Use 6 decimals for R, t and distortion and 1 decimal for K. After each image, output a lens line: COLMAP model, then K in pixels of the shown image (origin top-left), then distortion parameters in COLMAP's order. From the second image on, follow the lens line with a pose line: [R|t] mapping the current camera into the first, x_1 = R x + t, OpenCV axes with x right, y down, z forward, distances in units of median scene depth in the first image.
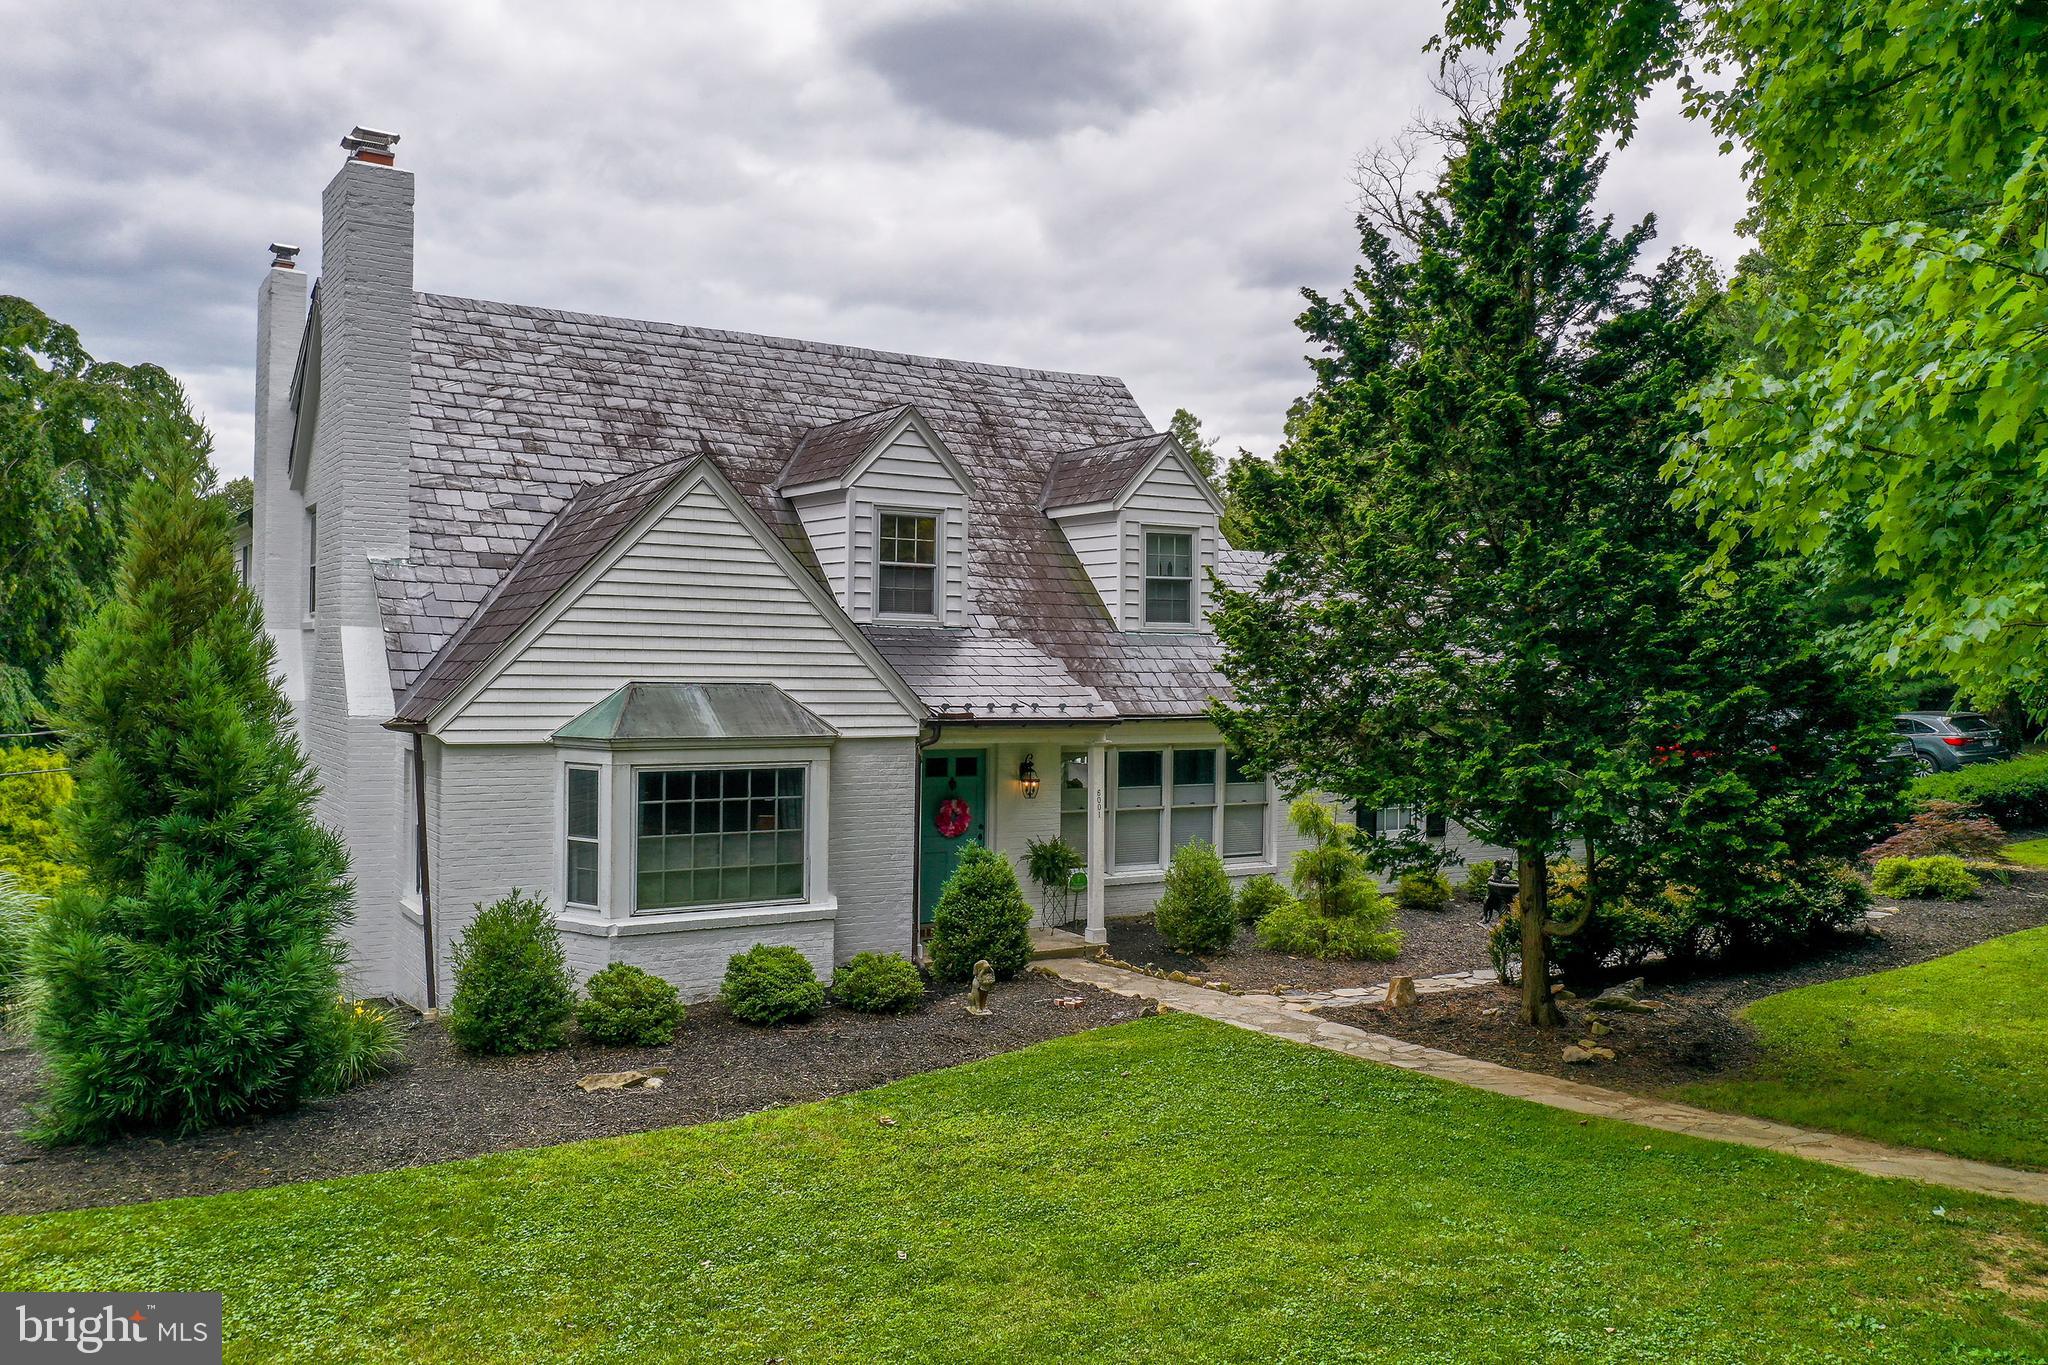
lens RADIAL K [[1635.4, 0, 1024.0], [0, 1635.4, 682.5], [0, 0, 1]] dist [0.009384, -0.000516]
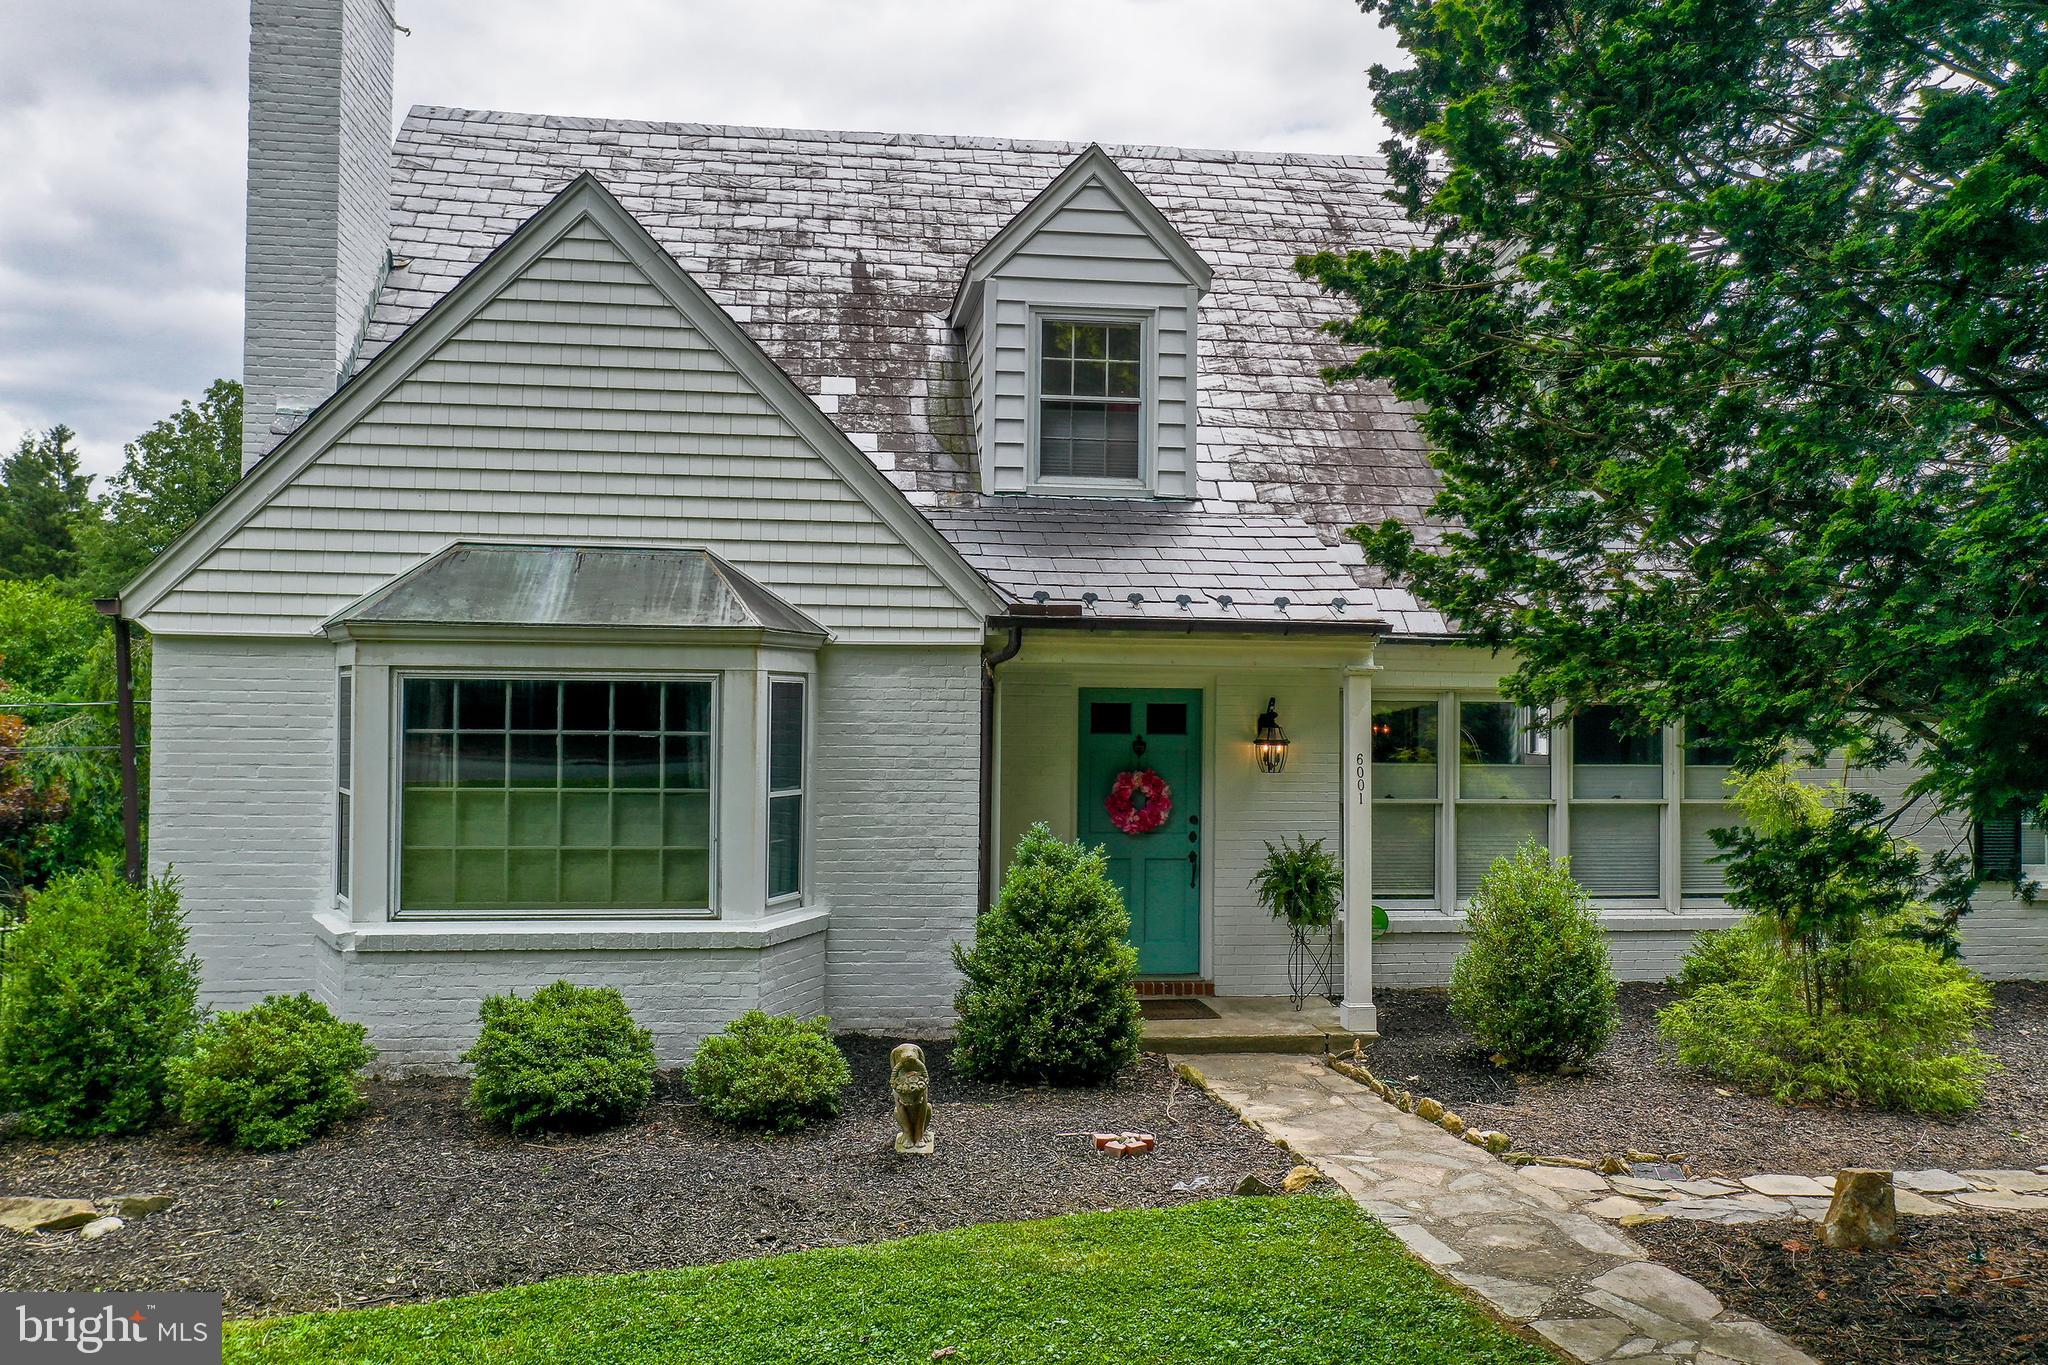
lens RADIAL K [[1629.3, 0, 1024.0], [0, 1629.3, 682.5], [0, 0, 1]] dist [0.003559, -0.004744]
pose [[0.903224, -0.011606, -0.429013, 0.194753], [-0.003614, 0.999393, -0.034645, 0.065680], [0.429155, 0.032843, 0.902633, 0.484034]]
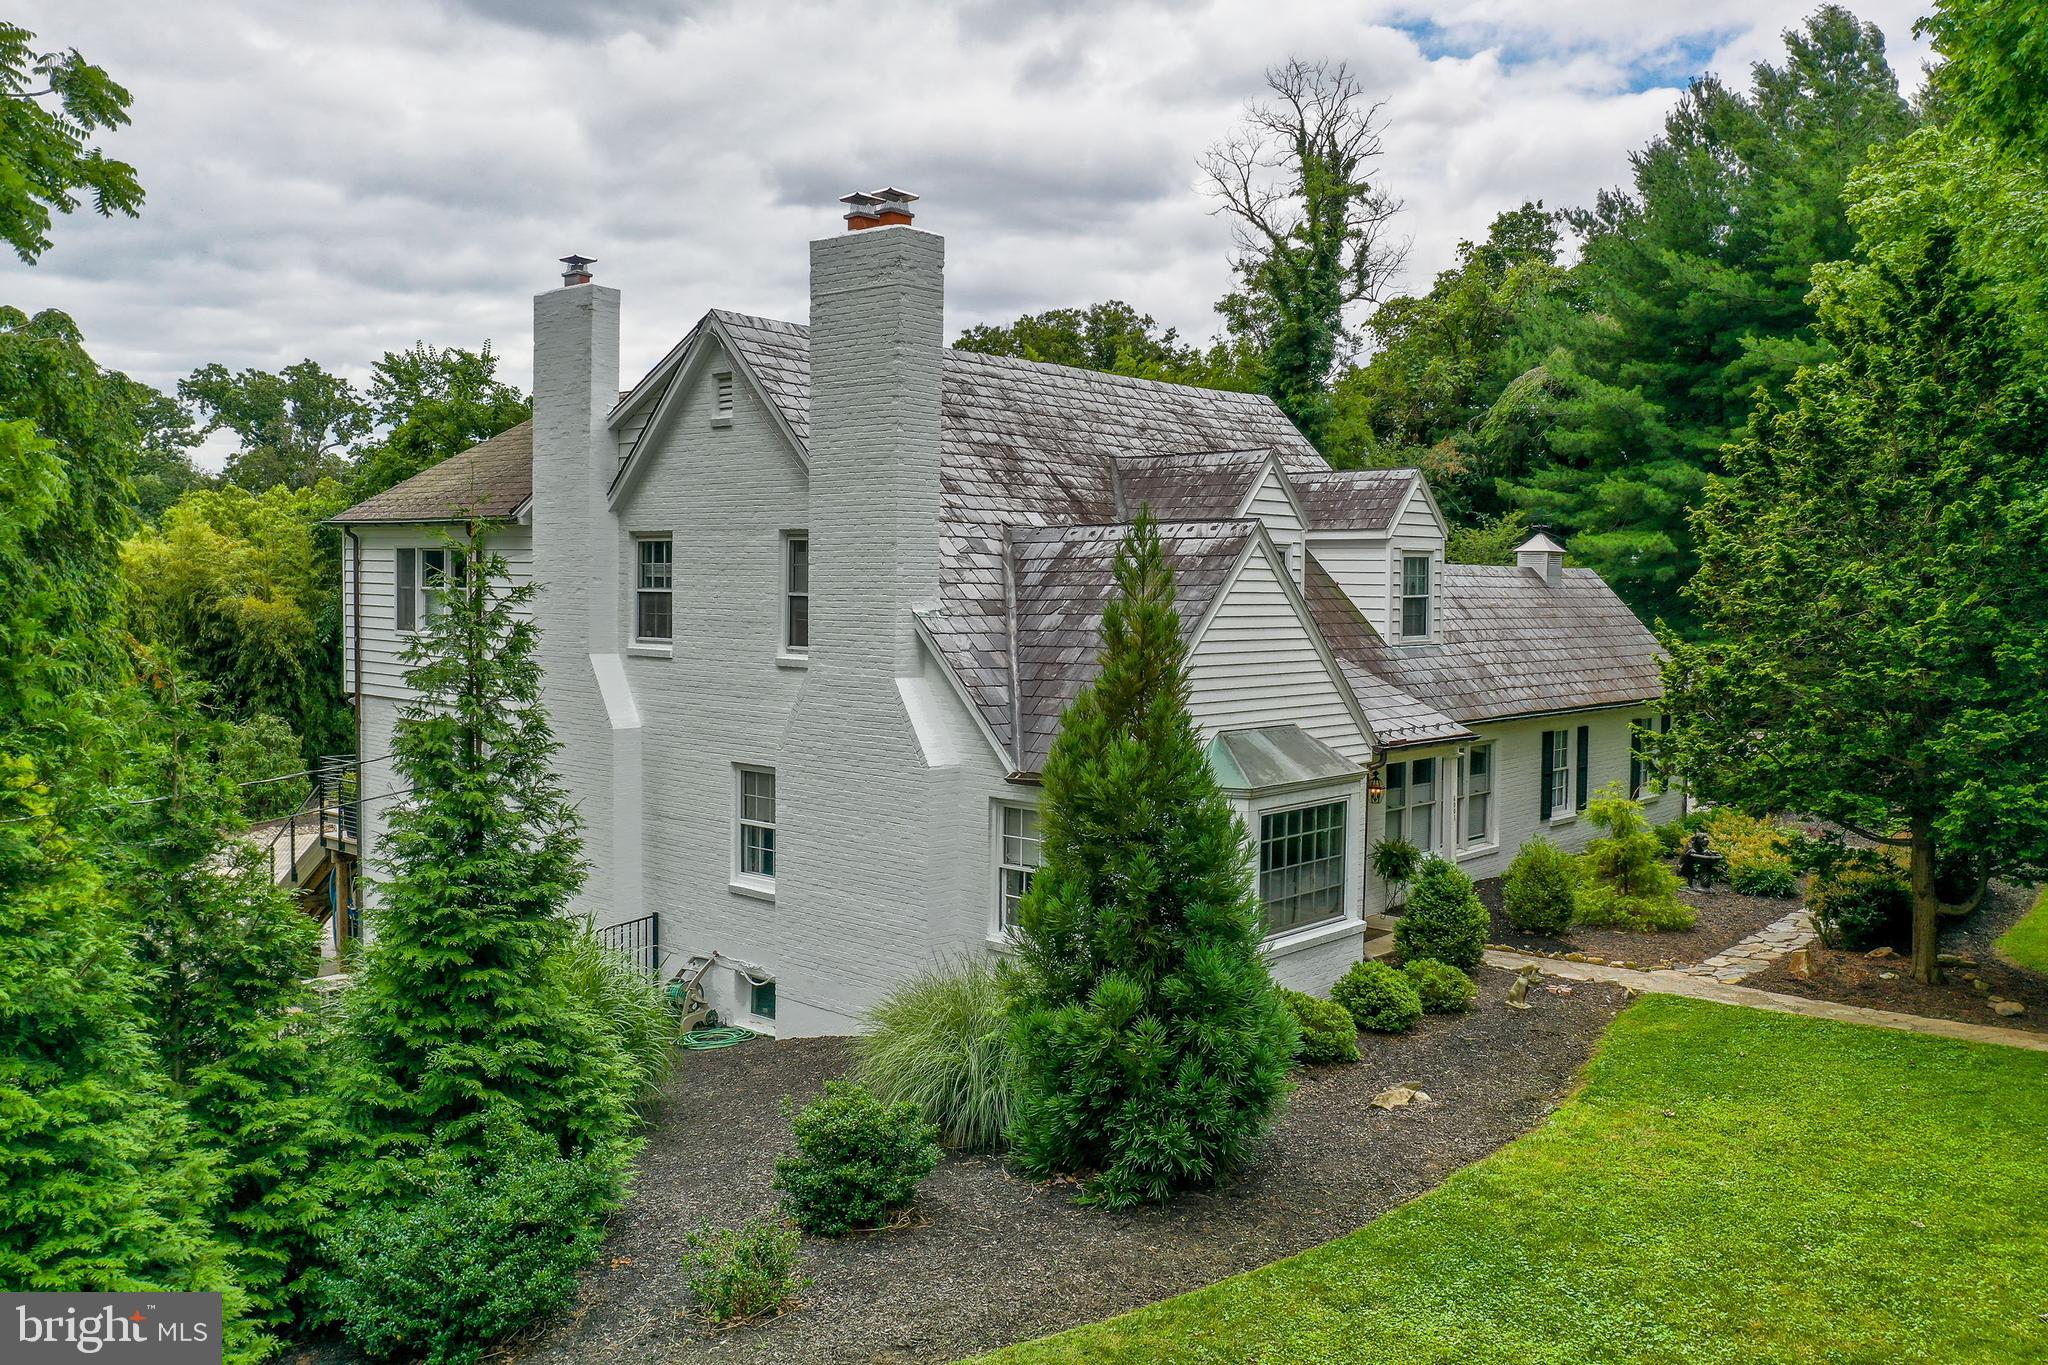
lens RADIAL K [[1643.7, 0, 1024.0], [0, 1643.7, 682.5], [0, 0, 1]] dist [-0.003255, 0.042606]
pose [[0.960817, -0.021077, 0.276382, -0.604258], [0.006334, 0.998514, 0.054129, -0.084356], [-0.277112, -0.050258, 0.959522, -0.020122]]
